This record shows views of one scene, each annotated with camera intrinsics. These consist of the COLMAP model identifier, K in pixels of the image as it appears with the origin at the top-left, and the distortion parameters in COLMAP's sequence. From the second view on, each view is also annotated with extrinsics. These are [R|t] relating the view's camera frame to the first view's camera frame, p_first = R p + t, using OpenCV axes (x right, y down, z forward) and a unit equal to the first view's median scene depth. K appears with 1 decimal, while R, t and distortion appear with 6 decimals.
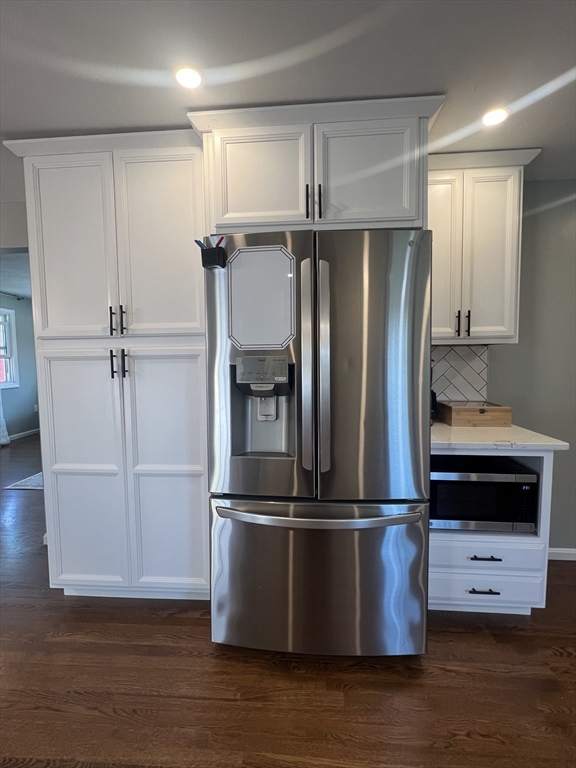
lens RADIAL K [[342.2, 0, 288.2], [0, 342.2, 384.1], [0, 0, 1]] dist [-0.001609, 0.000288]
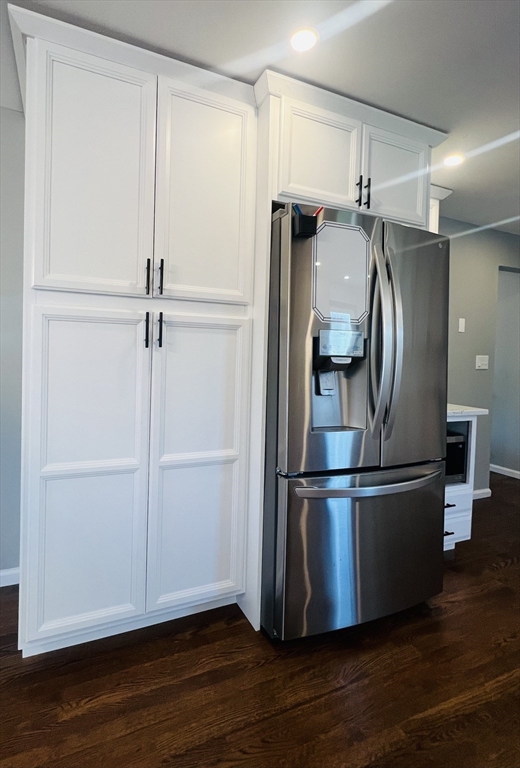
lens RADIAL K [[349.0, 0, 261.9], [0, 349.0, 359.5], [0, 0, 1]] dist [0.002795, -0.002140]
pose [[0.899563, 0.025374, 0.436053, -0.627115], [-0.006630, 0.998989, -0.044455, 0.045403], [-0.436741, 0.037099, 0.898822, 0.148399]]
